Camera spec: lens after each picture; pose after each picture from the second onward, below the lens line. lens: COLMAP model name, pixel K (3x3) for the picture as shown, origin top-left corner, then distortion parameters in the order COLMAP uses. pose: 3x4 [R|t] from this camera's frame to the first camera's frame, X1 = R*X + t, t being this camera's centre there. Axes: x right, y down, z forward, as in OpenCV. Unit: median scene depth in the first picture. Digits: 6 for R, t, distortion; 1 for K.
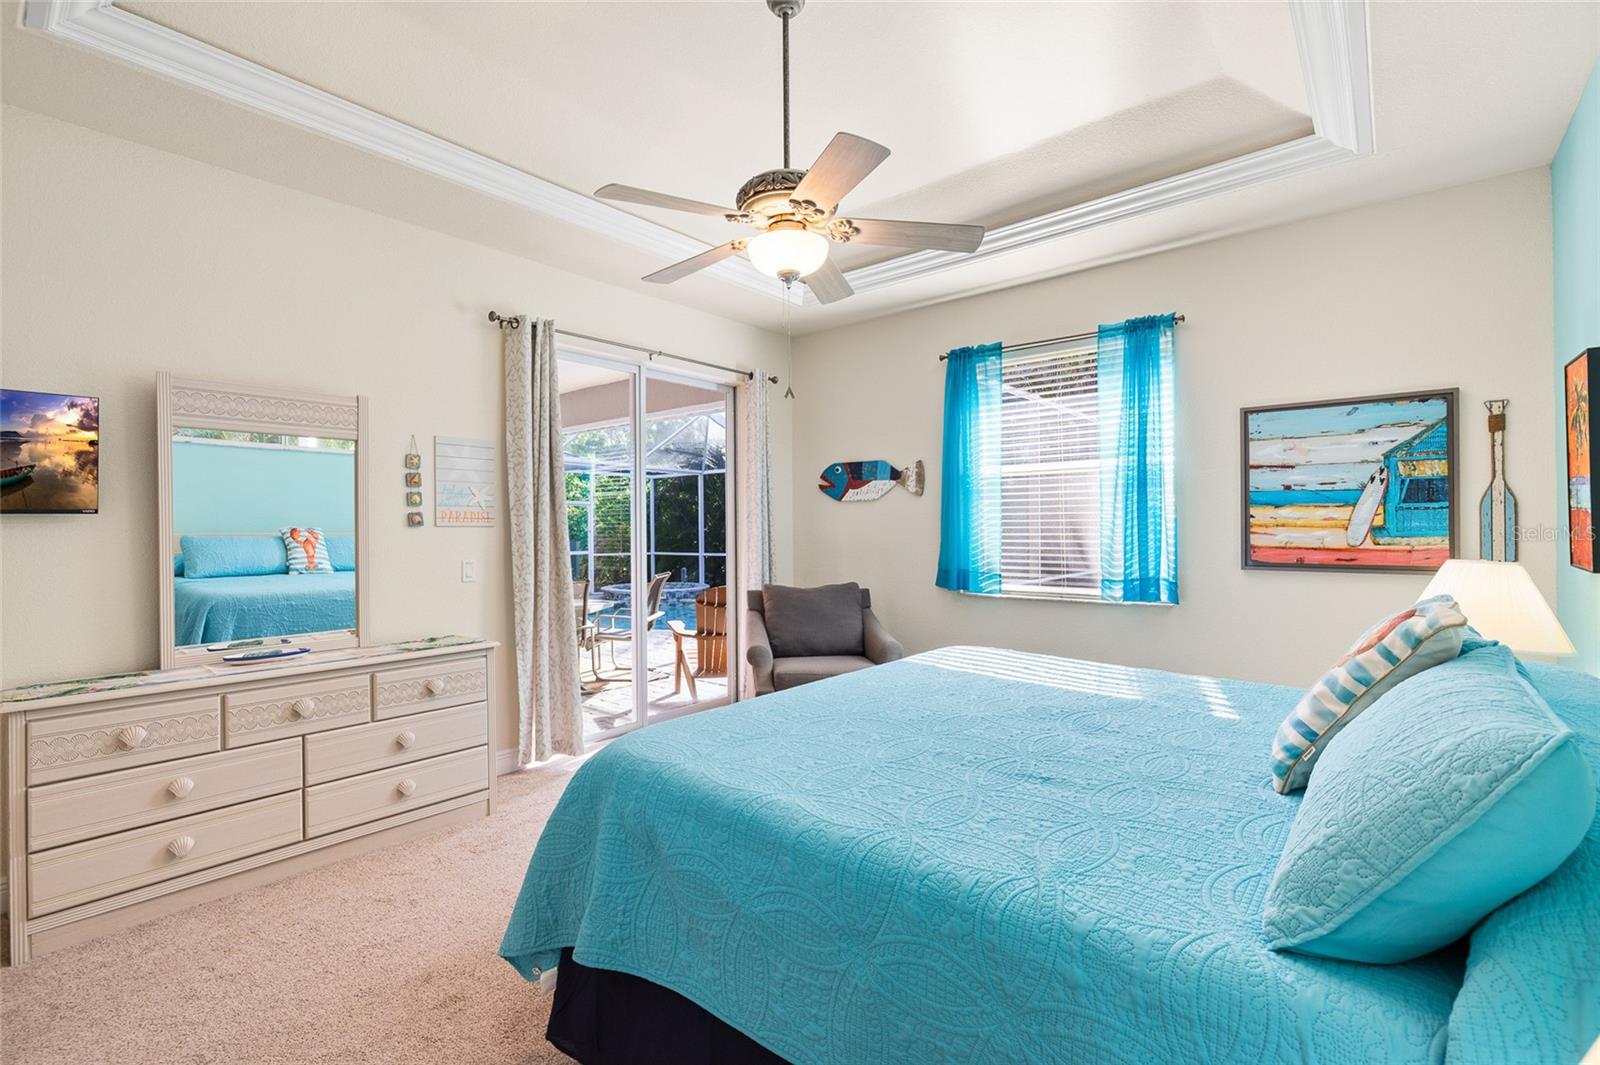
lens RADIAL K [[710.9, 0, 795.2], [0, 710.9, 524.6], [0, 0, 1]] dist [-0.002100, -0.000034]
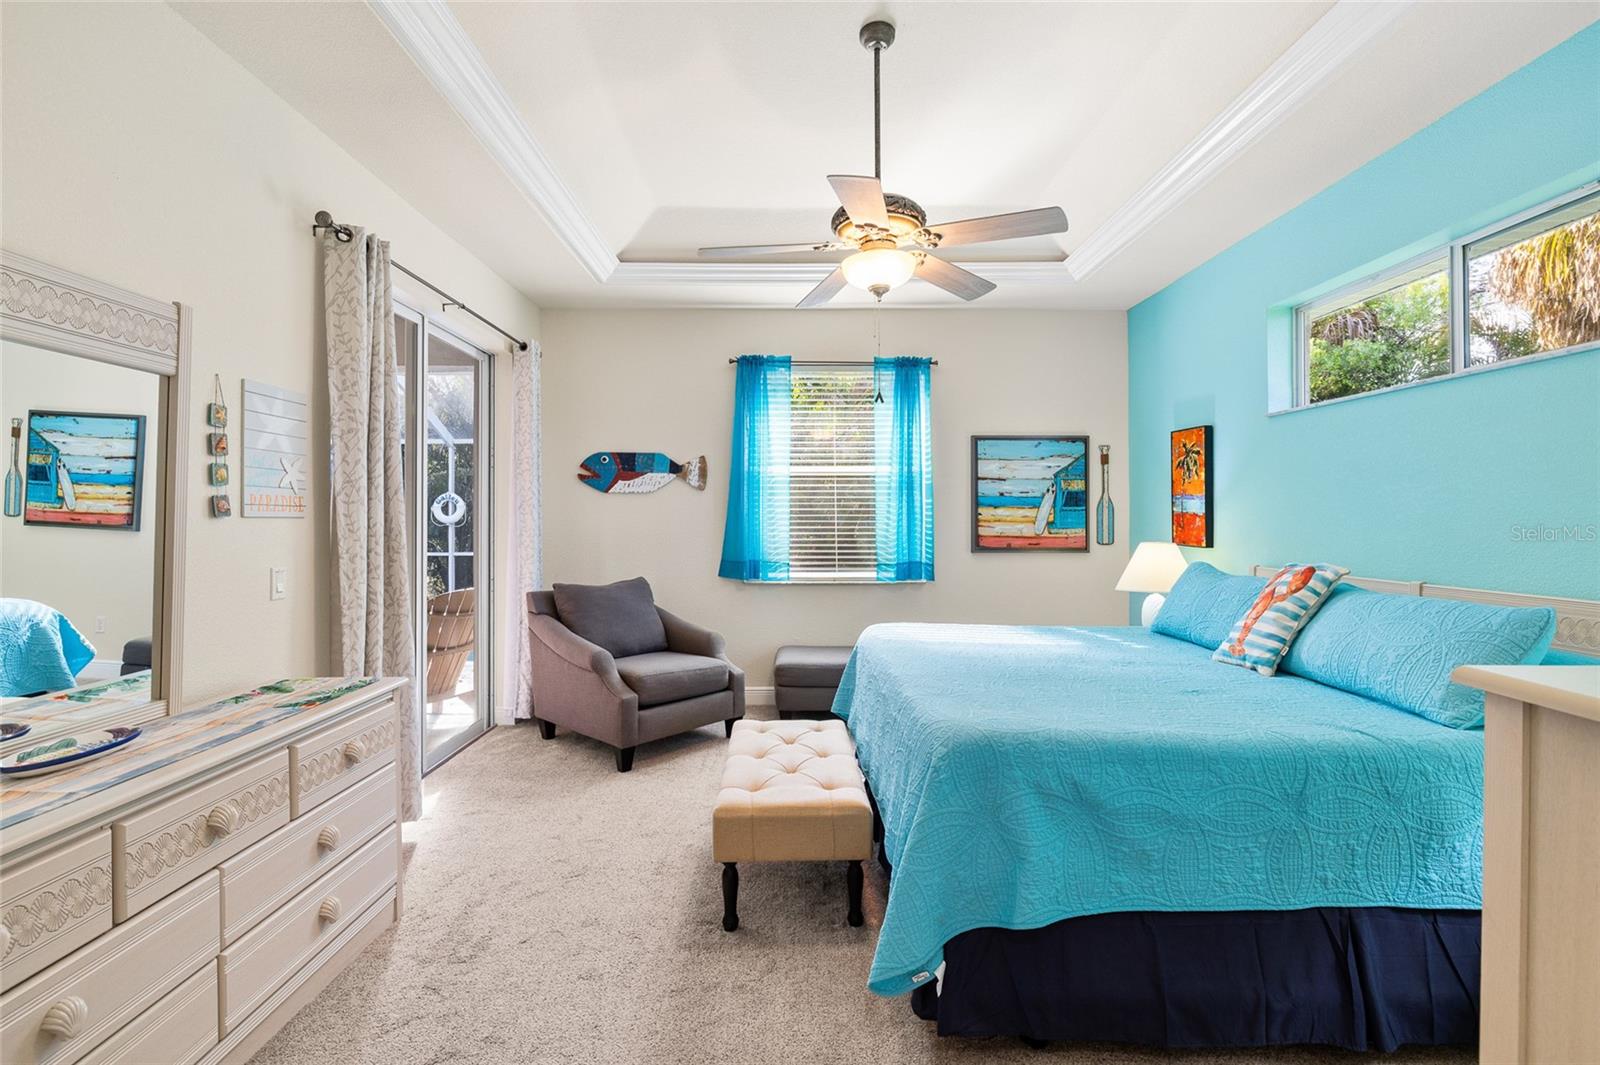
lens RADIAL K [[714.7, 0, 795.7], [0, 714.7, 509.0], [0, 0, 1]] dist [-0.002035, -0.000181]
pose [[0.765687, 0.014693, 0.643046, -0.526529], [-0.007050, 0.999871, -0.014451, 0.001045], [-0.643175, 0.006531, 0.765691, 0.162290]]
